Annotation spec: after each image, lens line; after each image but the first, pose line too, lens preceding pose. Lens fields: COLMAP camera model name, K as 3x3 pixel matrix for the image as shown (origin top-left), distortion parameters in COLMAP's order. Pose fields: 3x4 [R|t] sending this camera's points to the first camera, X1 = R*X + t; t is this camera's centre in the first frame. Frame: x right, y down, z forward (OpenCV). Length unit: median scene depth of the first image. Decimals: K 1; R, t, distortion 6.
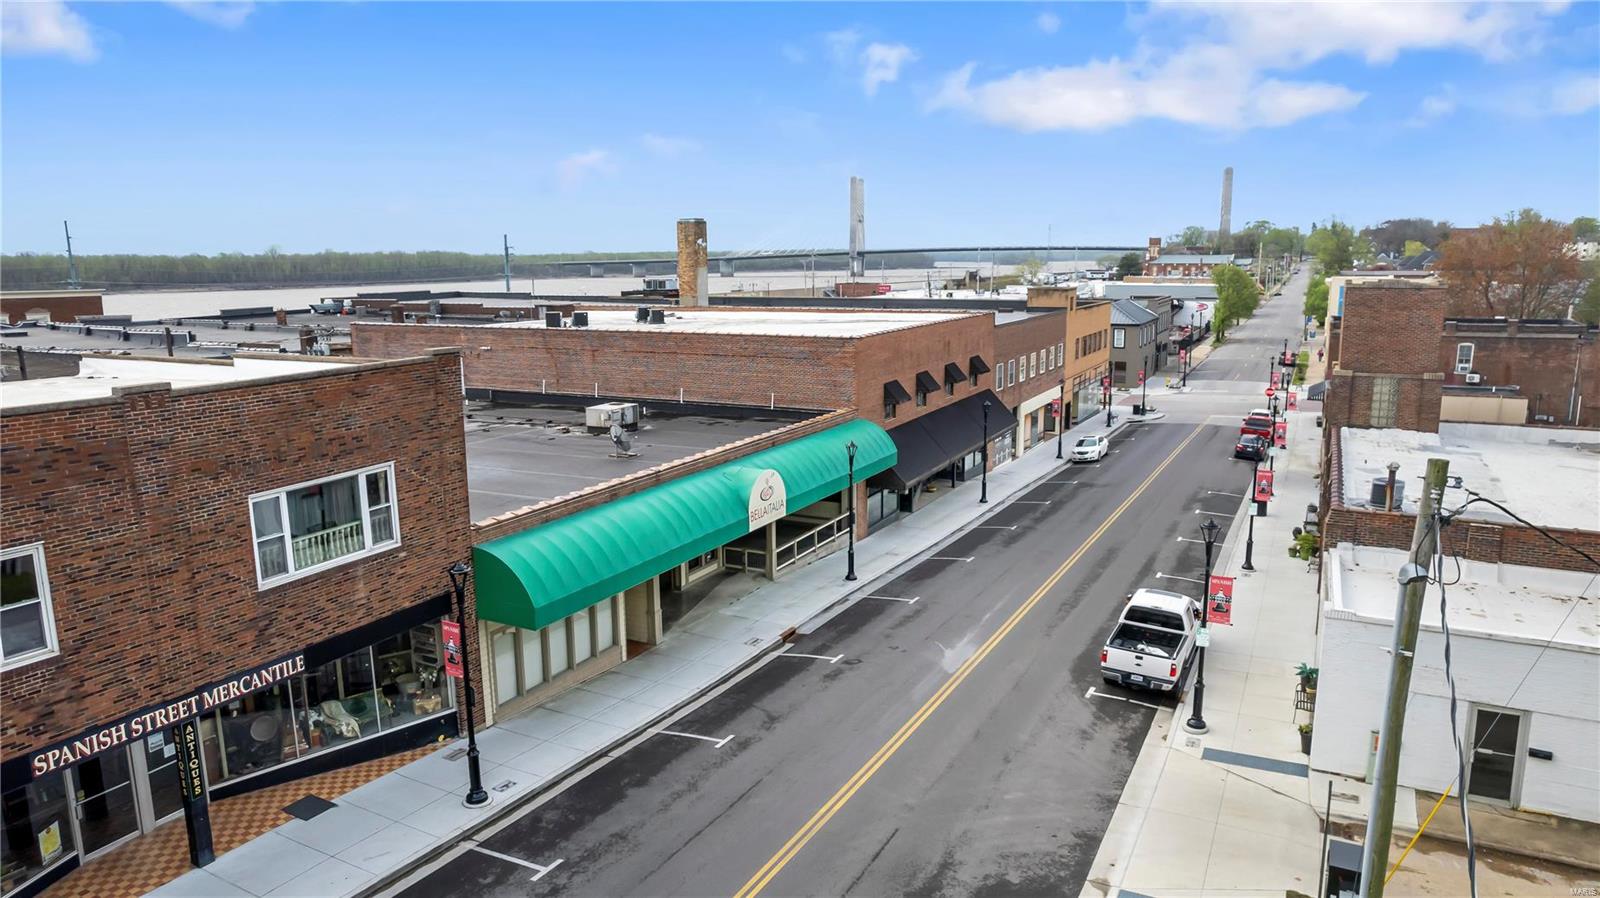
lens RADIAL K [[1026.0, 0, 806.3], [0, 1026.0, 453.4], [0, 0, 1]] dist [-0.075859, 0.066169]
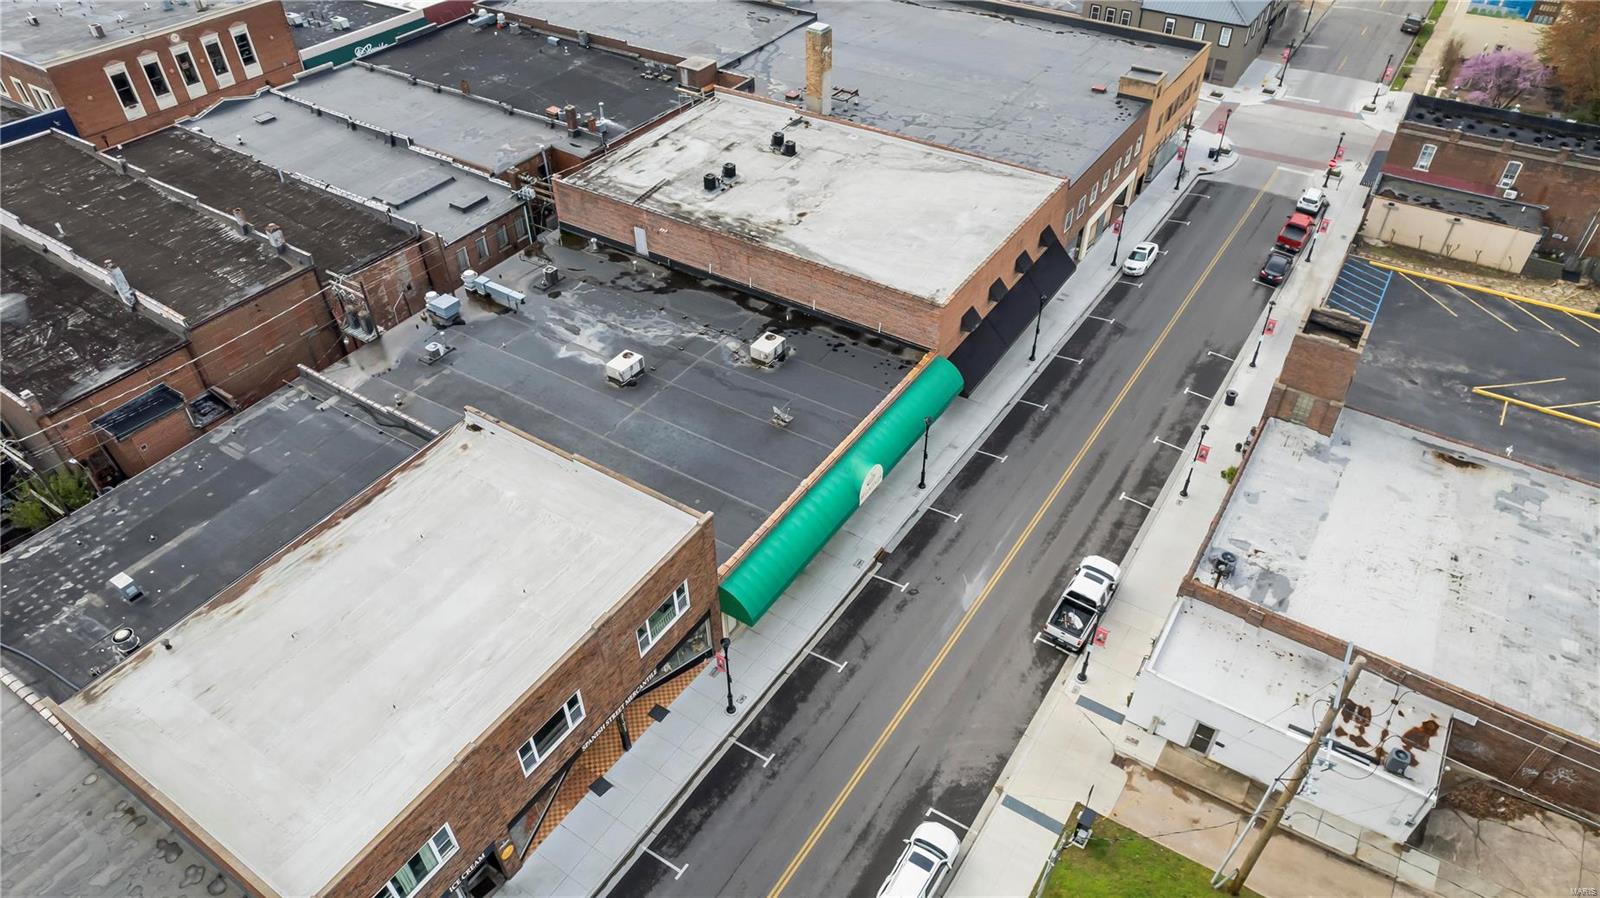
lens RADIAL K [[1026.0, 0, 806.1], [0, 1026.0, 457.7], [0, 0, 1]] dist [-0.075859, 0.066169]
pose [[0.994704, 0.070428, -0.074863, -0.022772], [-0.022826, 0.861522, 0.507206, -0.852083], [0.100218, -0.502811, 0.858567, -0.418757]]
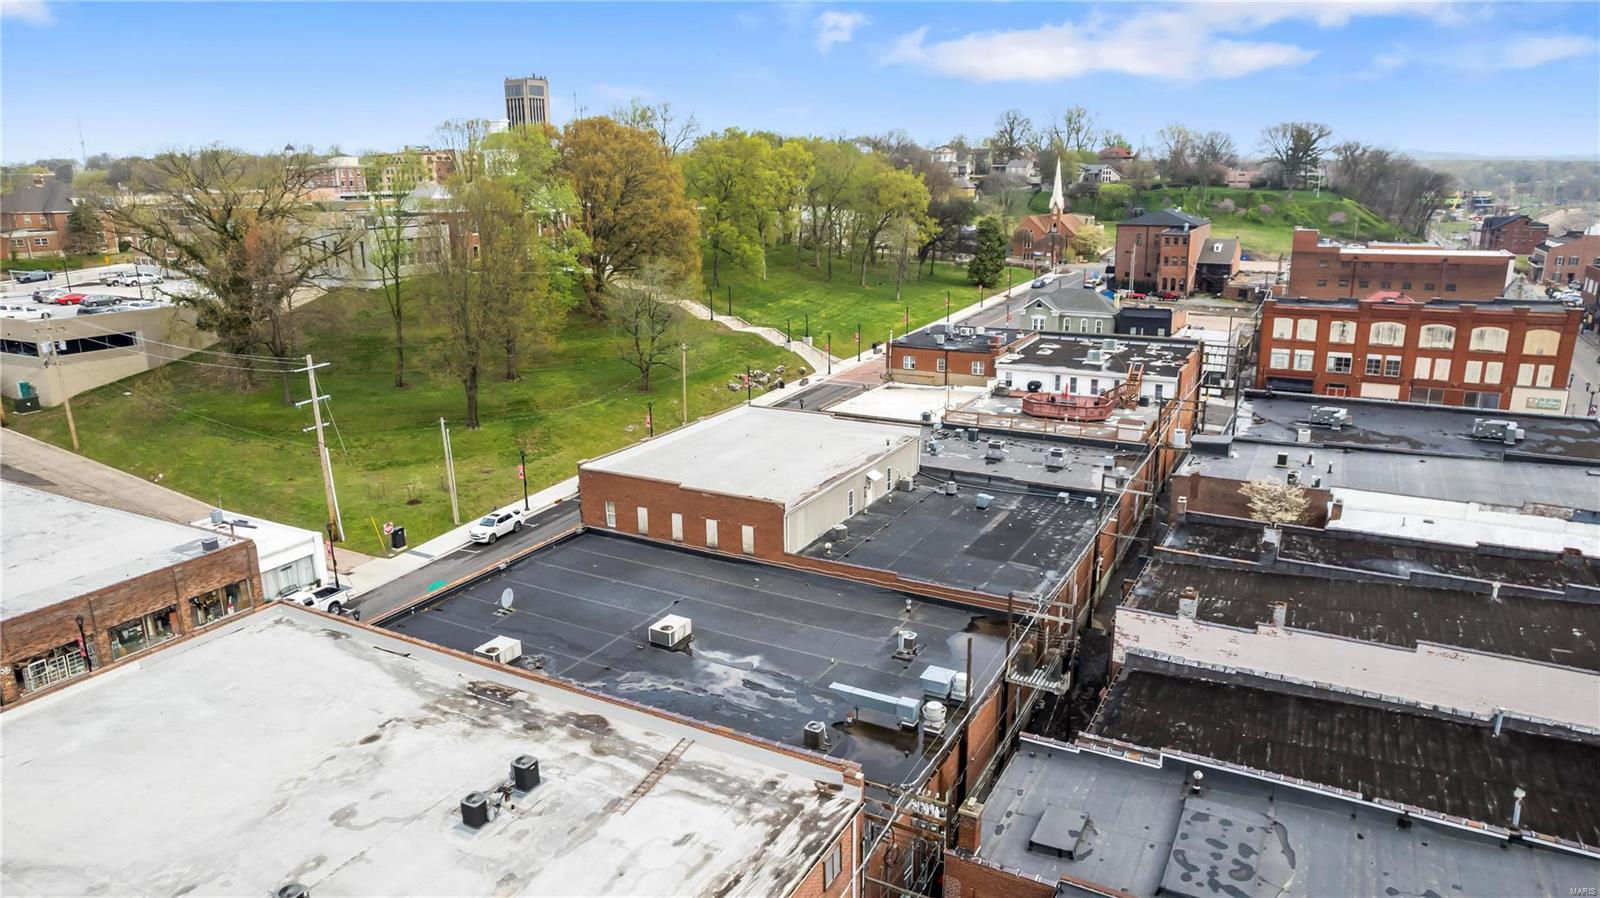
lens RADIAL K [[1026.0, 0, 806.5], [0, 1026.0, 455.1], [0, 0, 1]] dist [-0.075859, 0.066169]
pose [[-0.999587, 0.015104, 0.024458, -0.772537], [0.024307, 0.898343, 0.438622, -1.000739], [-0.015347, 0.439036, -0.898339, 2.606601]]
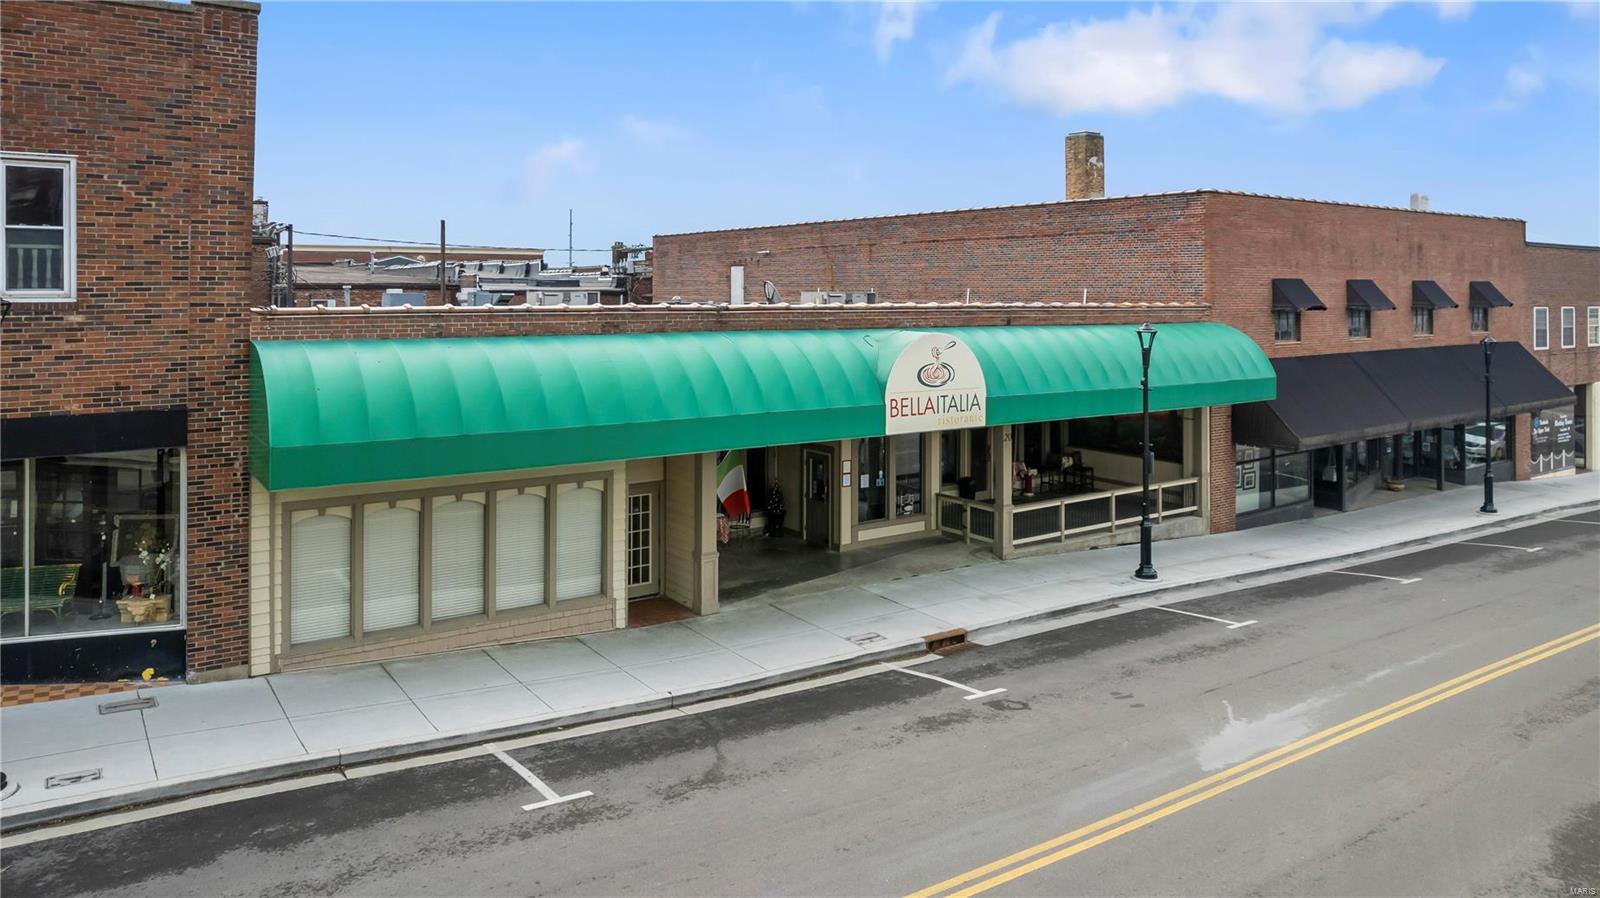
lens RADIAL K [[1063.5, 0, 805.0], [0, 1063.5, 268.2], [0, 0, 1]] dist [-0.025417, -0.008545]
pose [[0.883663, 0.000112, -0.468123, 0.178592], [-0.097471, 0.978126, -0.183760, 0.099044], [0.457863, 0.208011, 0.864345, 0.464205]]
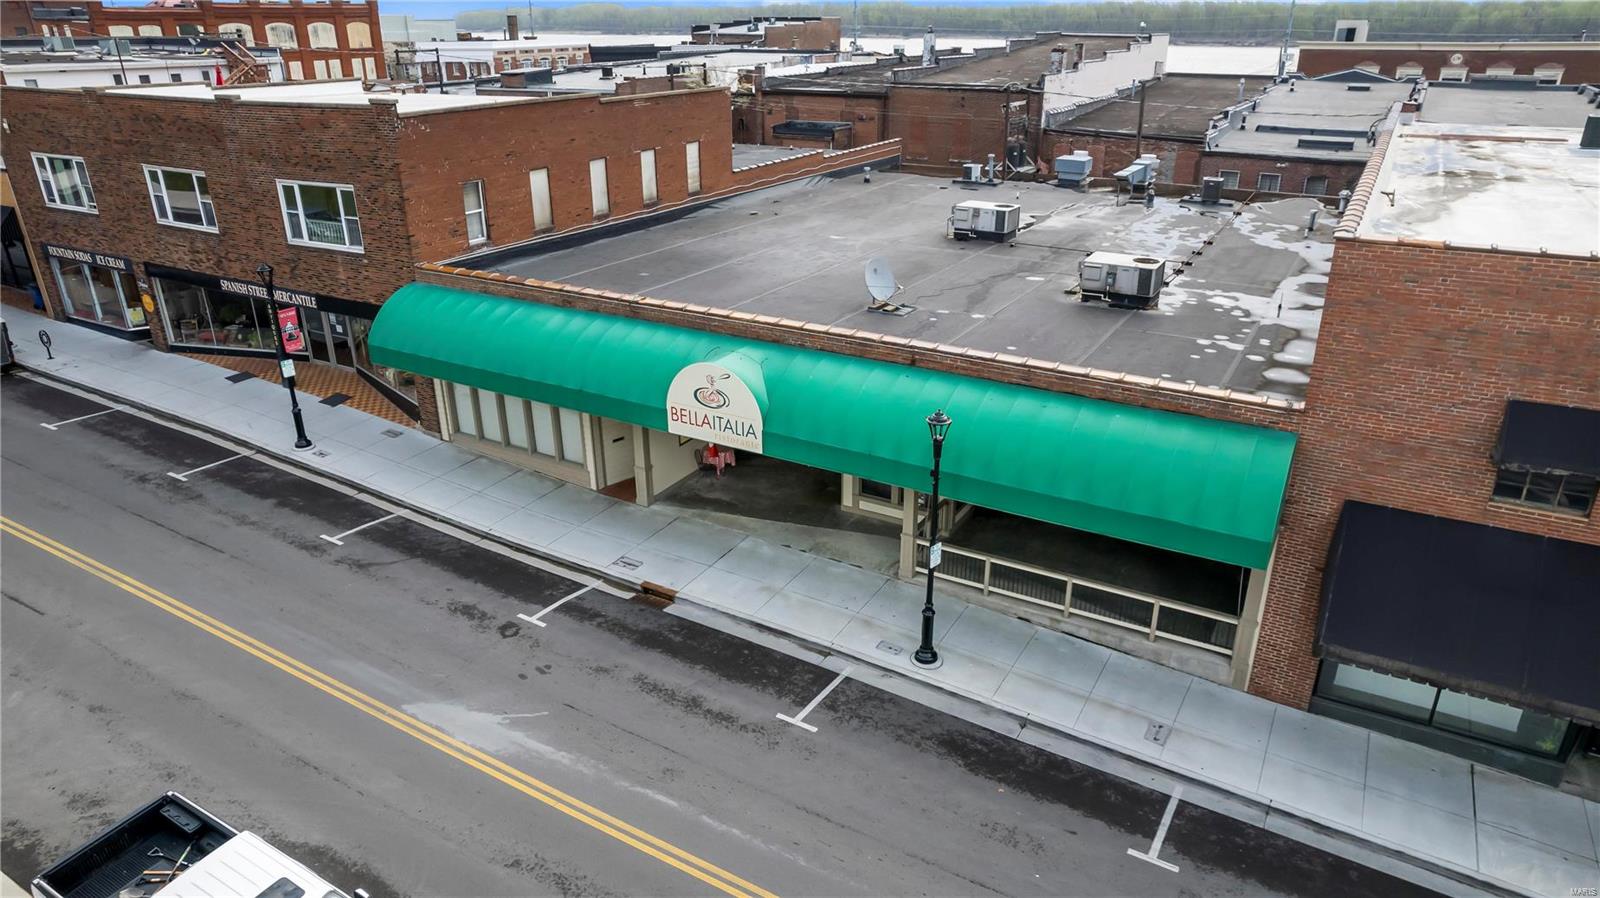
lens RADIAL K [[1026.0, 0, 804.8], [0, 1026.0, 458.4], [0, 0, 1]] dist [-0.075859, 0.066169]
pose [[-0.047853, 0.408389, -0.911553, 0.584185], [-0.182461, 0.893669, 0.409956, -0.210201], [0.982048, 0.185940, 0.031750, 1.081486]]
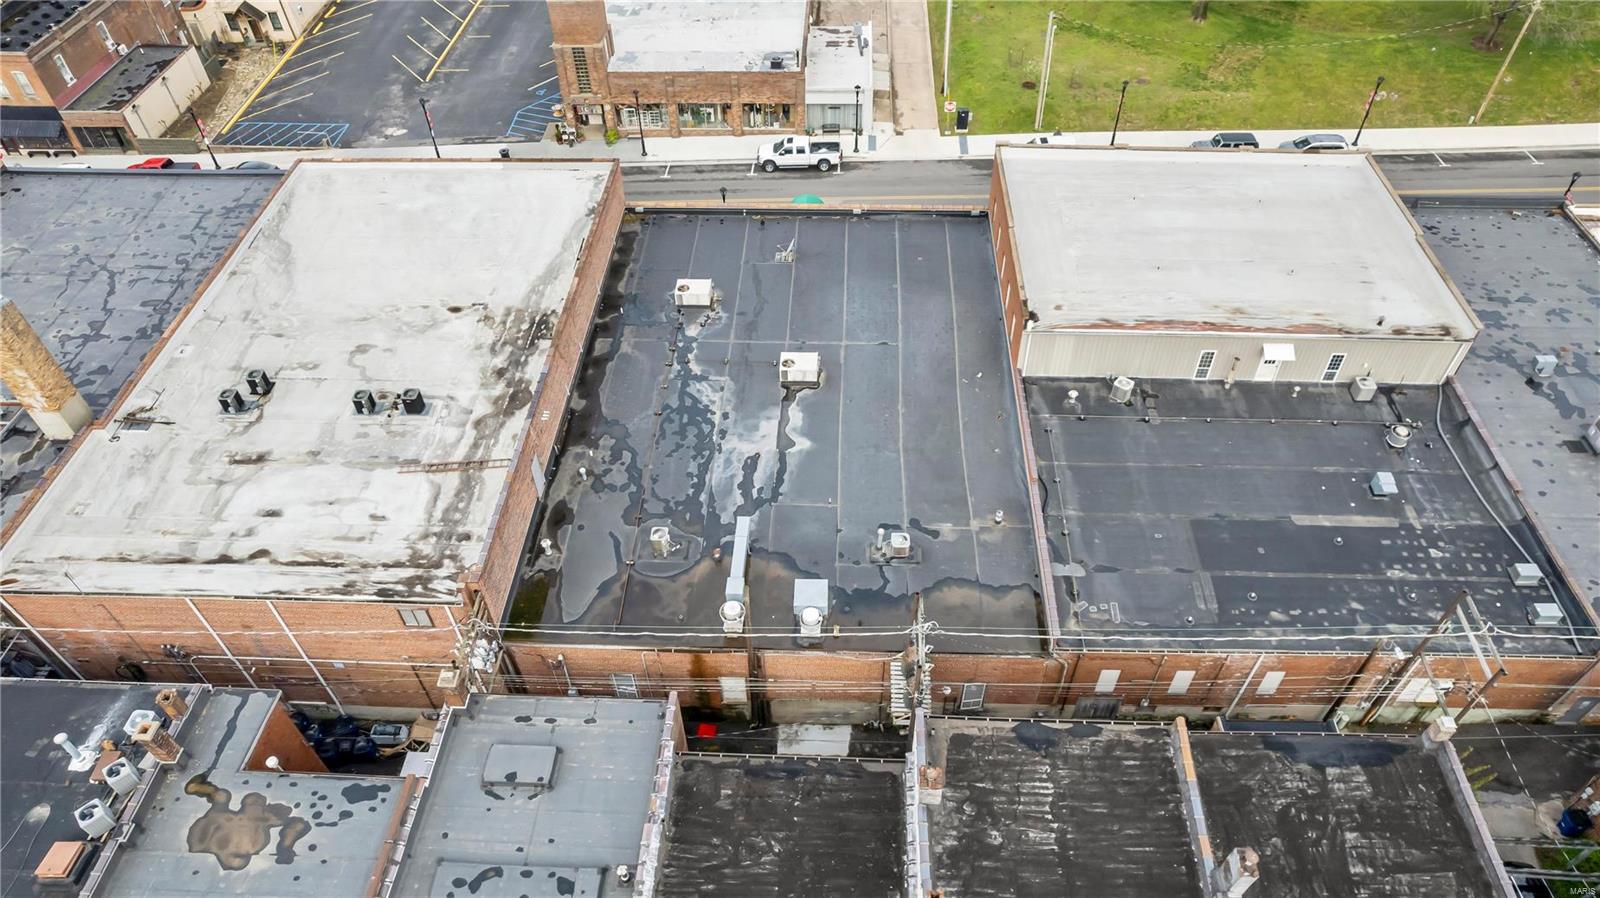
lens RADIAL K [[1026.0, 0, 809.0], [0, 1026.0, 459.0], [0, 0, 1]] dist [-0.075859, 0.066169]
pose [[-0.419778, -0.641693, 0.641885, -1.644409], [0.187399, 0.630697, 0.753063, -1.152018], [-0.888070, 0.436408, -0.144500, 1.539320]]
